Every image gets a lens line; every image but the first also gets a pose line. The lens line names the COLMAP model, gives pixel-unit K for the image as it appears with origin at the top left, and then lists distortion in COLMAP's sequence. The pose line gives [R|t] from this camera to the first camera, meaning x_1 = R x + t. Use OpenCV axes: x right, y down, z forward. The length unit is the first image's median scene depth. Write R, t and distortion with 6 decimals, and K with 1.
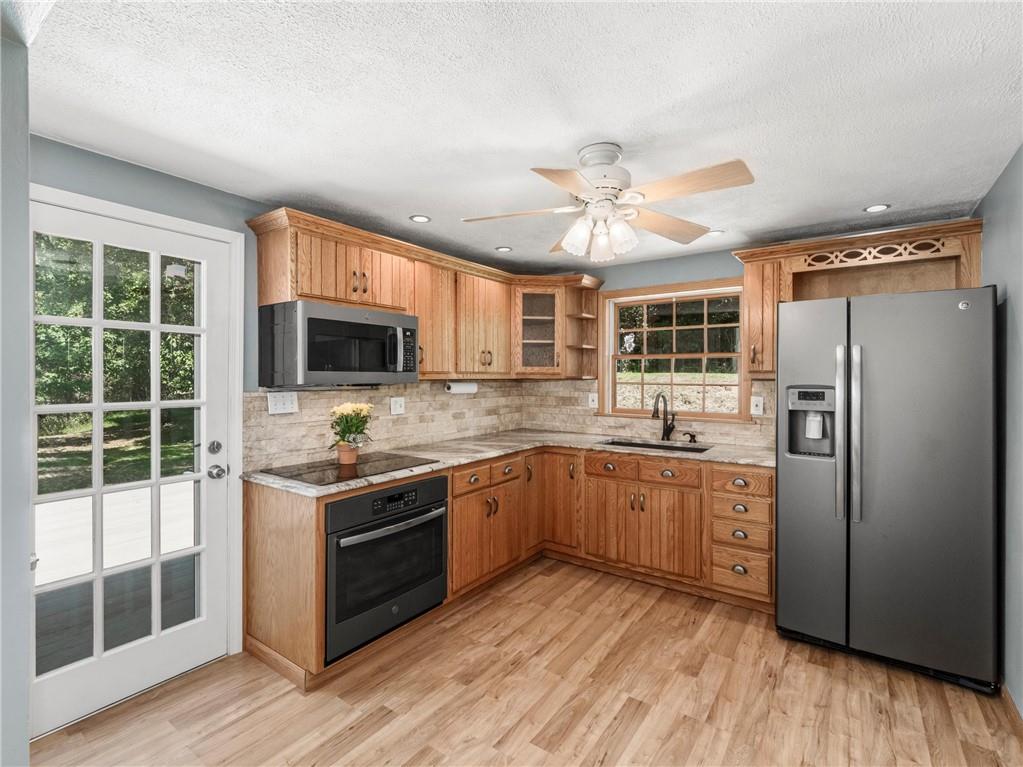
lens RADIAL K [[489.5, 0, 505.7], [0, 489.5, 375.7], [0, 0, 1]] dist [-0.004872, -0.001730]
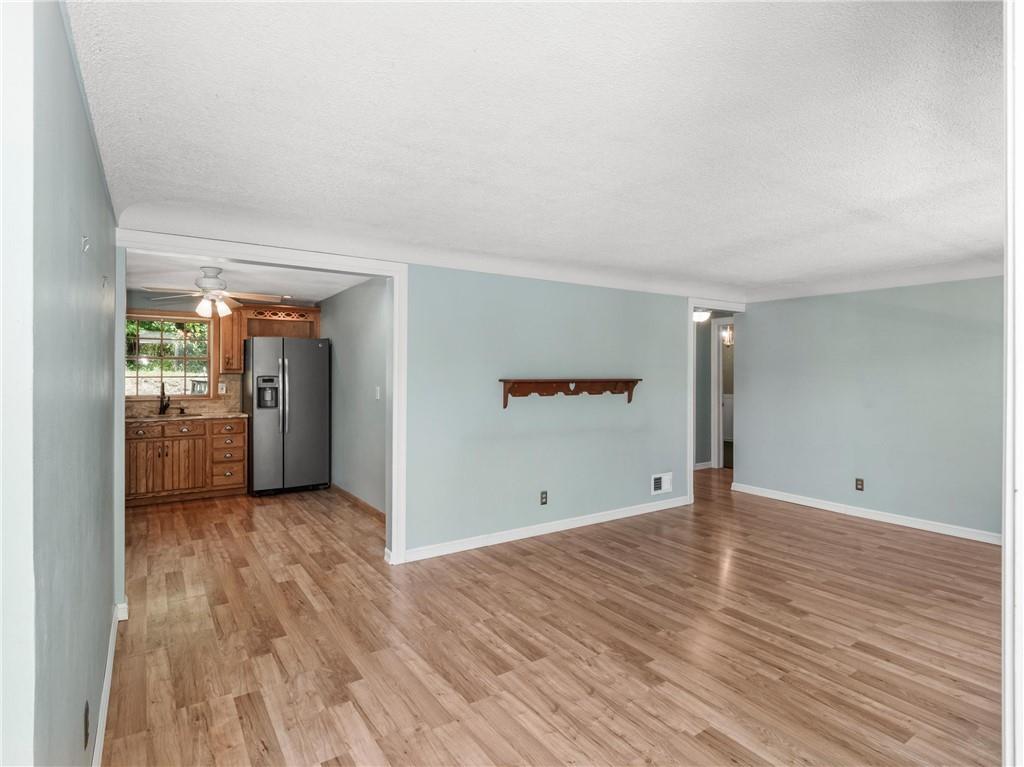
lens RADIAL K [[538.7, 0, 506.6], [0, 538.7, 371.9], [0, 0, 1]] dist [0.000697, 0.000698]
pose [[0.354588, -0.000700, 0.935022, -1.011811], [0.001836, 0.999998, 0.000052, 0.002491], [-0.935021, 0.001699, 0.354589, -0.692875]]
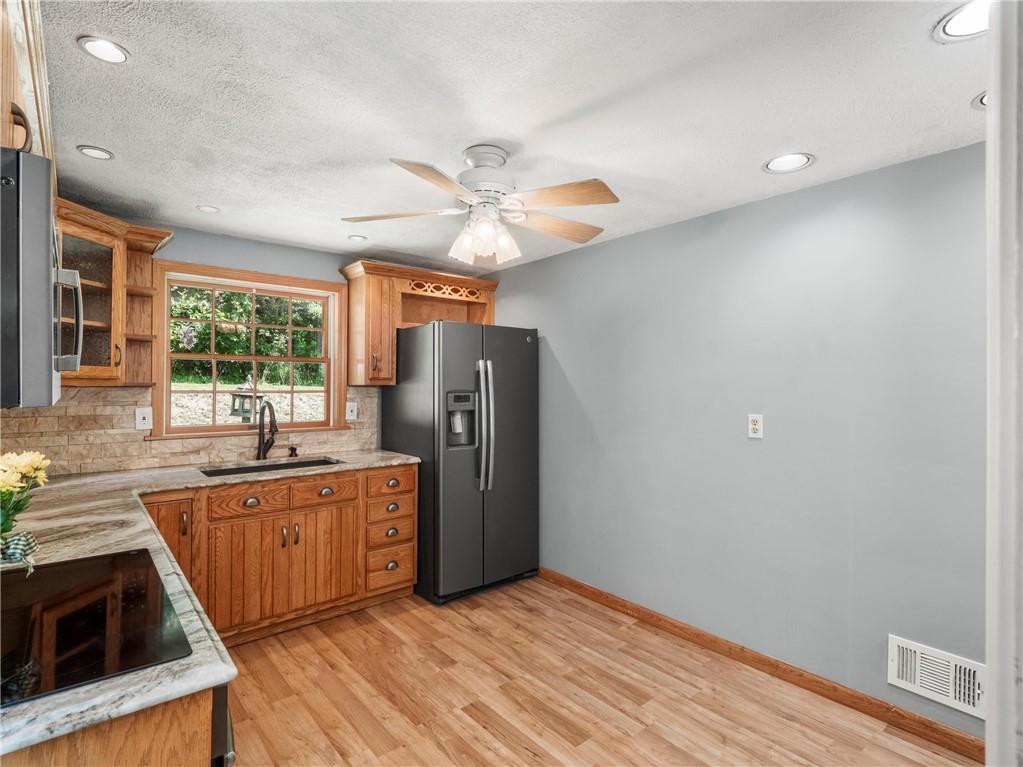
lens RADIAL K [[516.7, 0, 507.5], [0, 516.7, 380.8], [0, 0, 1]] dist [0.000682, -0.001264]
pose [[0.248860, 0.004983, 0.968527, -0.505006], [-0.004372, 0.999982, -0.004022, -0.000329], [-0.968530, -0.003234, 0.248878, 0.446560]]
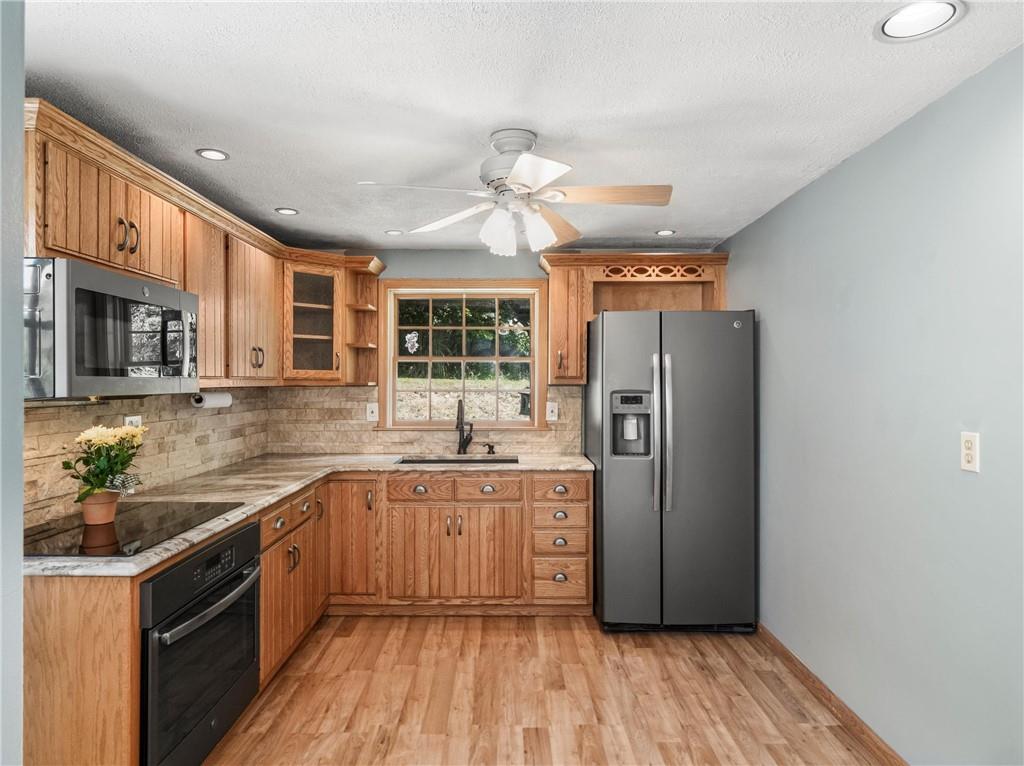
lens RADIAL K [[619.7, 0, 512.0], [0, 619.7, 383.0], [0, 0, 1]] dist [0.004704, -0.002745]
pose [[0.809600, -0.003531, 0.586971, -0.311153], [0.001598, 0.999991, 0.003811, -0.001751], [-0.586979, -0.002148, 0.809599, 0.040202]]
